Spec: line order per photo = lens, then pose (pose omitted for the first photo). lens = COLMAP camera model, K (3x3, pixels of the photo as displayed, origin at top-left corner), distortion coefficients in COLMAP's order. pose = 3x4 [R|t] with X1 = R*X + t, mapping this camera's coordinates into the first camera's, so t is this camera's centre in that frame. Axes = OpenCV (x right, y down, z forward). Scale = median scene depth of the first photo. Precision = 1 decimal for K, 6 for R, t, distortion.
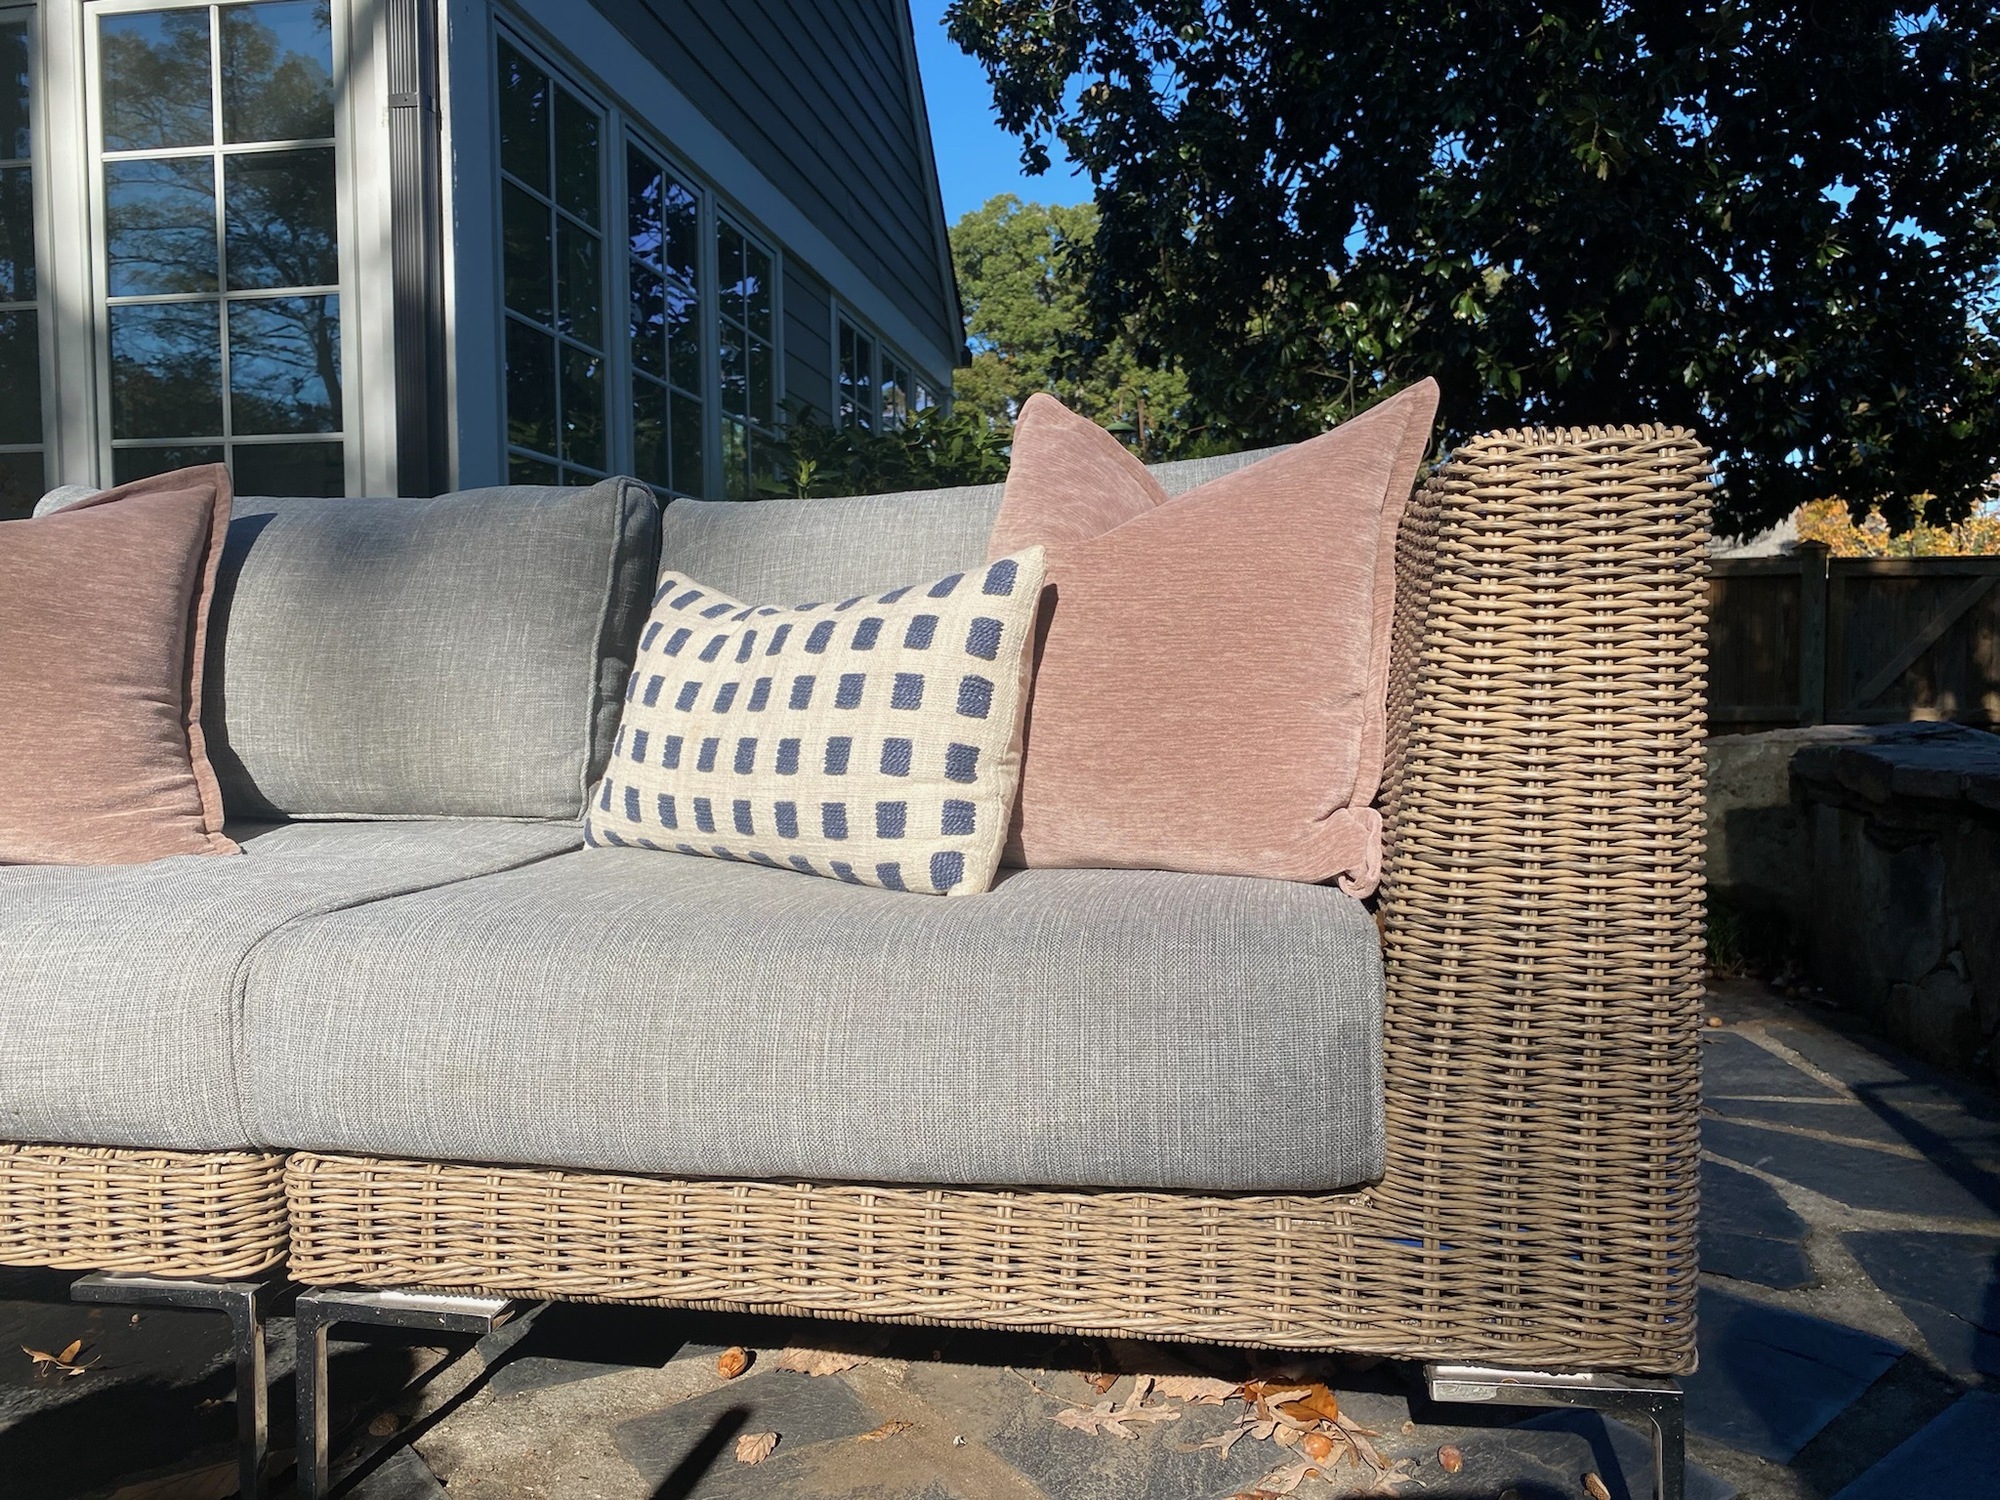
lens RADIAL K [[1509.4, 0, 1036.1], [0, 1509.4, 751.6], [0, 0, 1]] dist [0.003360, -0.014817]
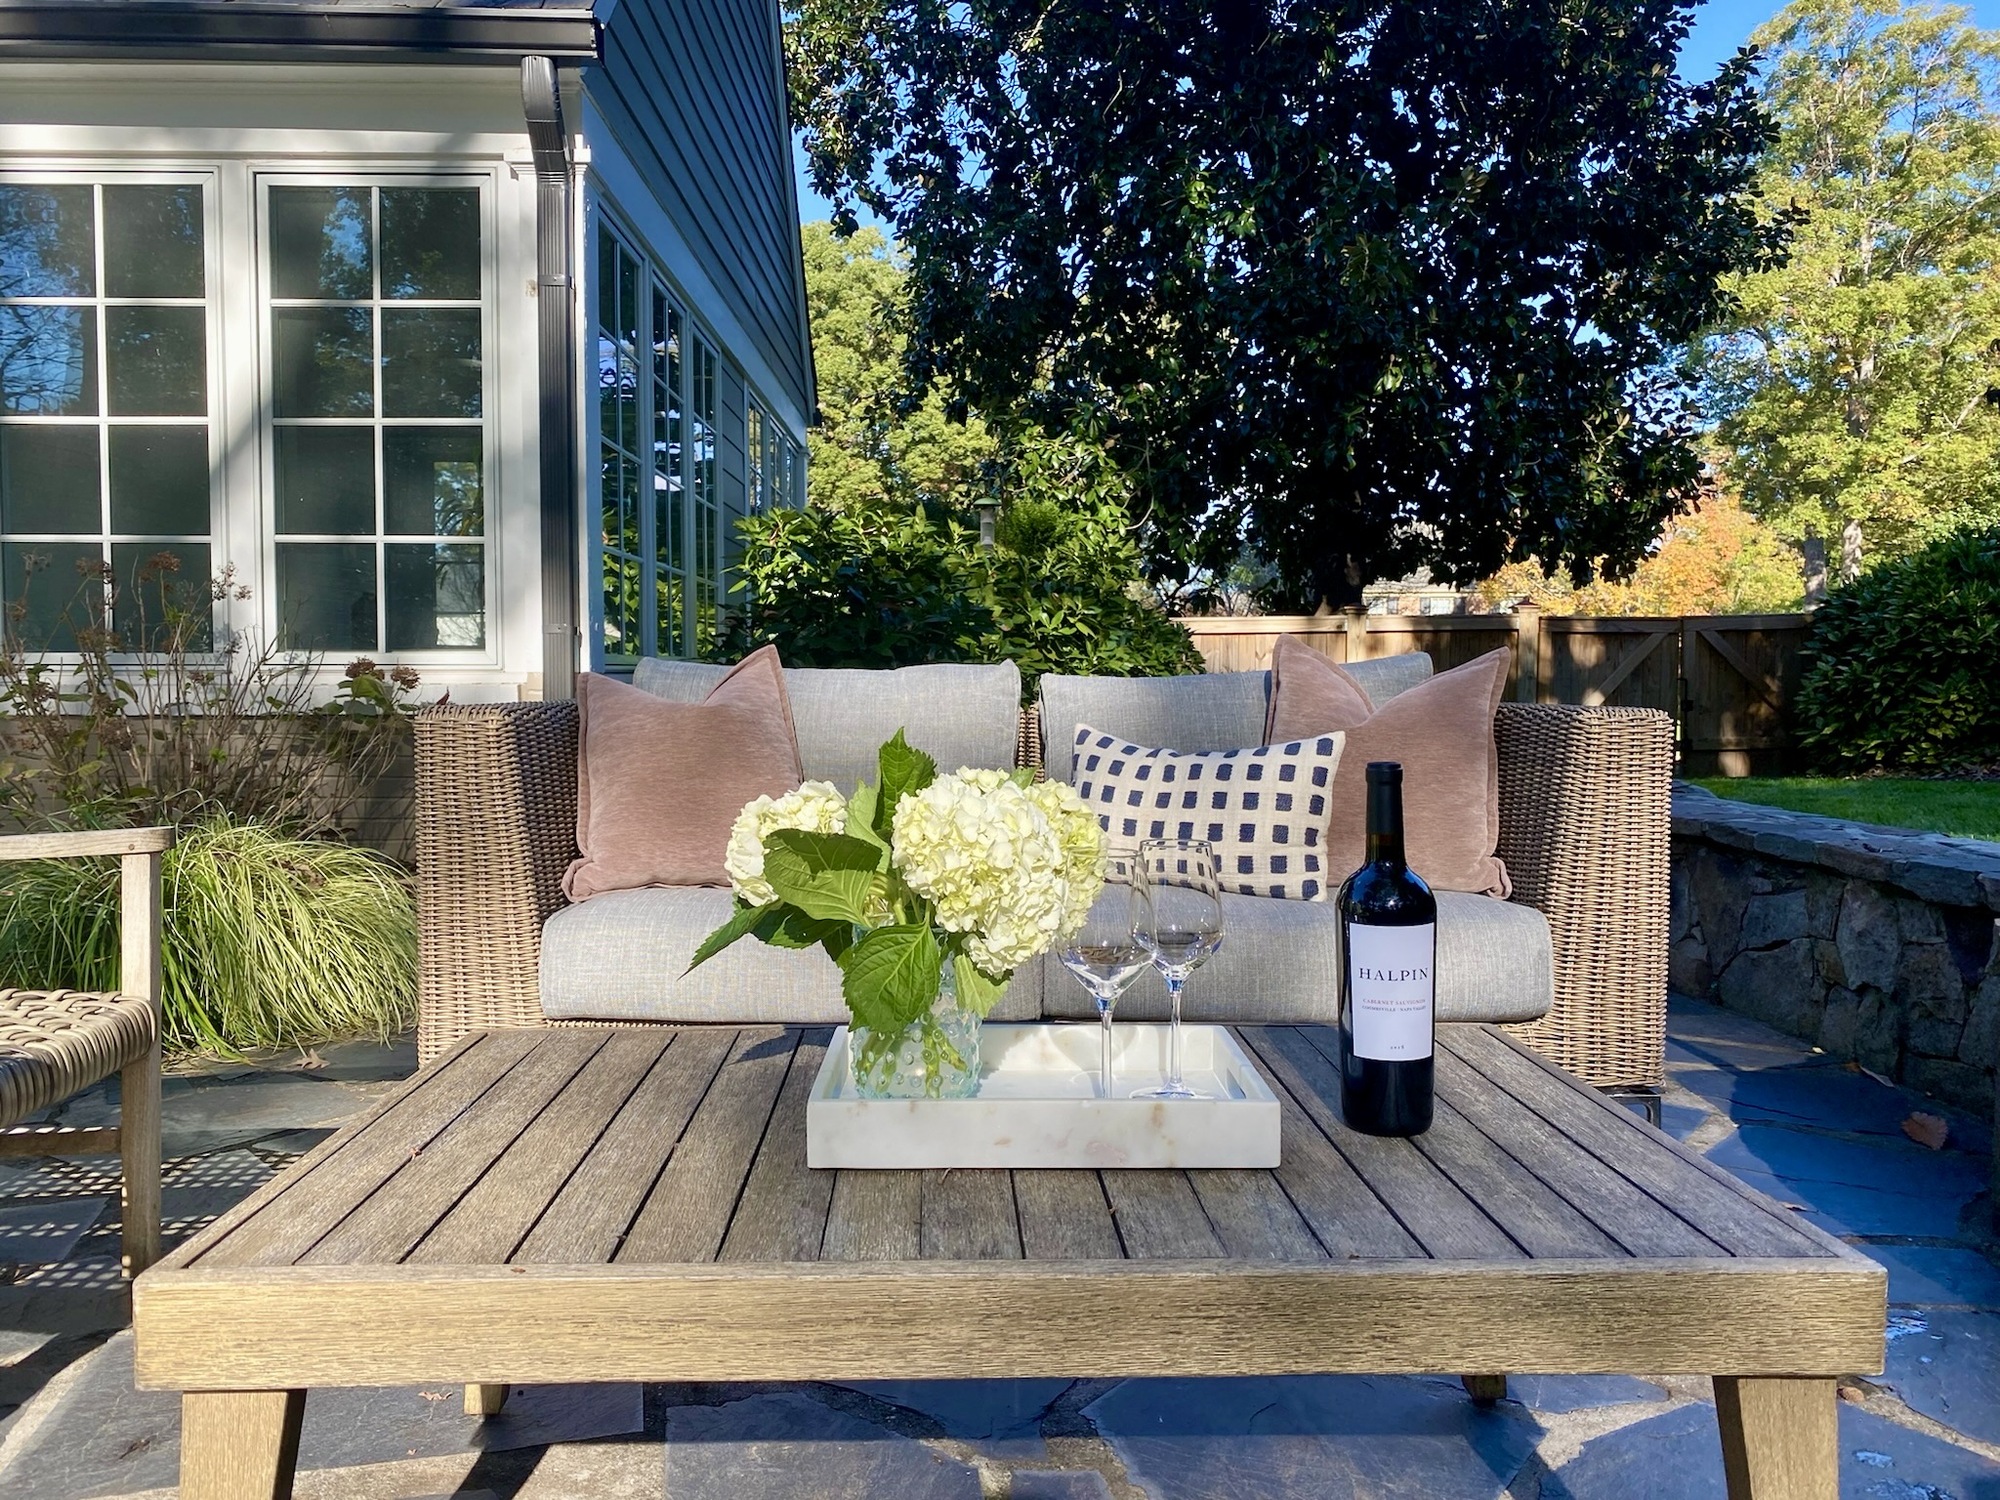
lens RADIAL K [[1505.4, 0, 1000.0], [0, 1505.4, 750.0], [0, 0, 1]] dist [-0.001181, -0.004841]
pose [[0.985948, 0.005033, 0.166974, -0.684633], [-0.004378, 0.999981, -0.004286, -0.084900], [-0.166992, 0.003495, 0.985952, -0.818642]]
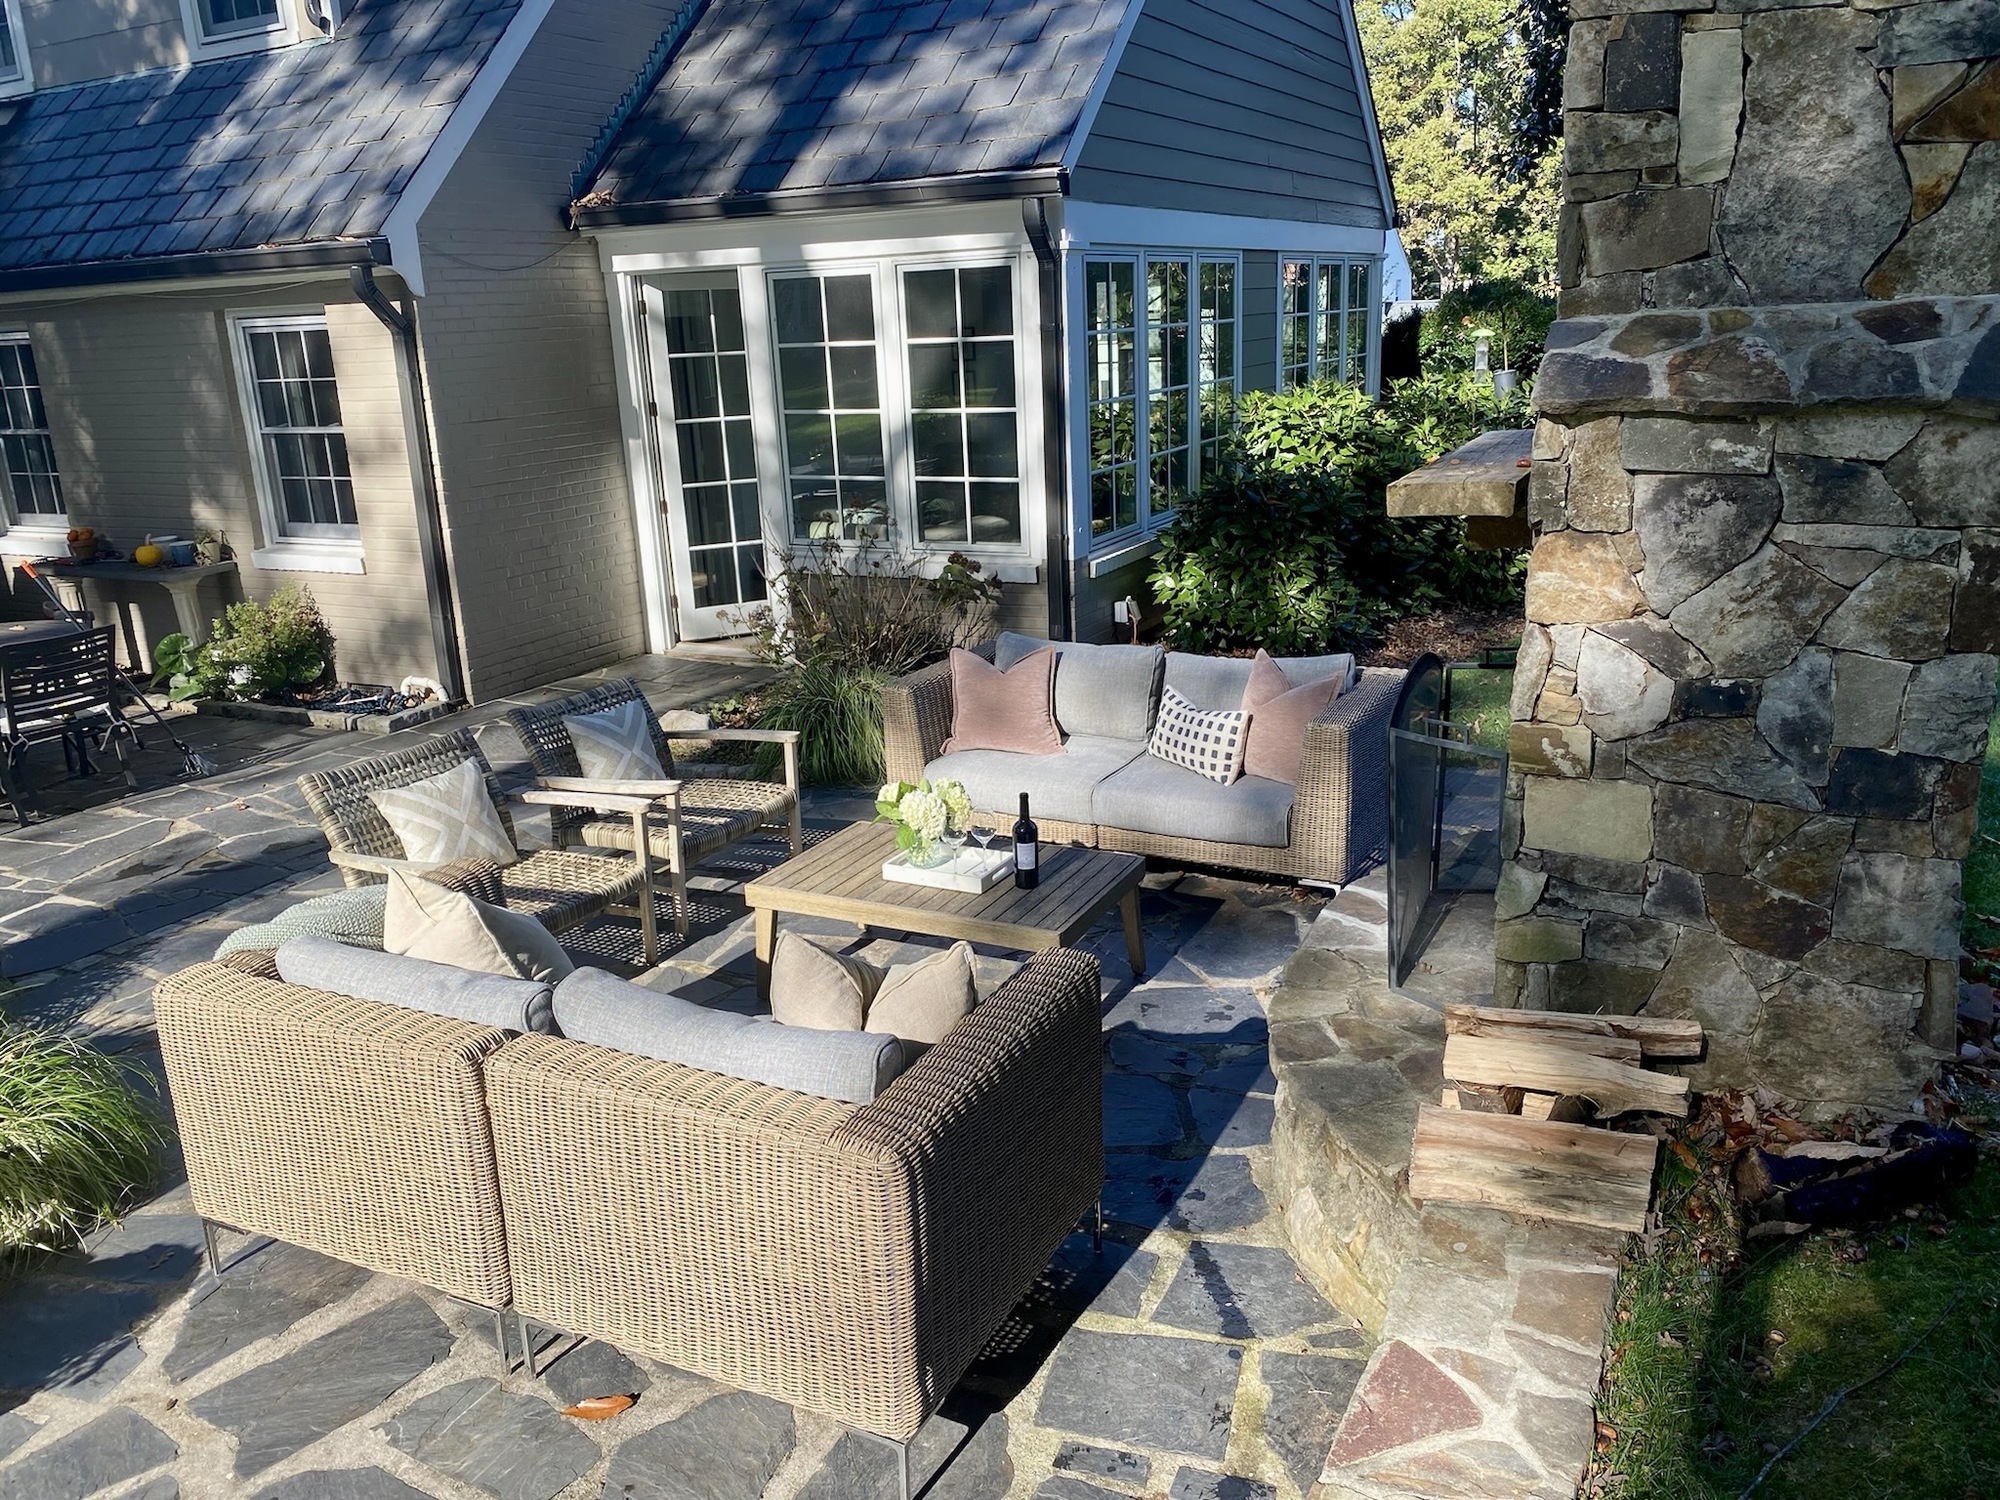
lens RADIAL K [[1520.0, 0, 1000.0], [0, 1520.0, 750.0], [0, 0, 1]] dist [0.030989, -0.014454]
pose [[0.940635, 0.063724, -0.333384, 0.714047], [0.017428, 0.971855, 0.234936, -0.944438], [0.338972, -0.226799, 0.913050, -2.956534]]
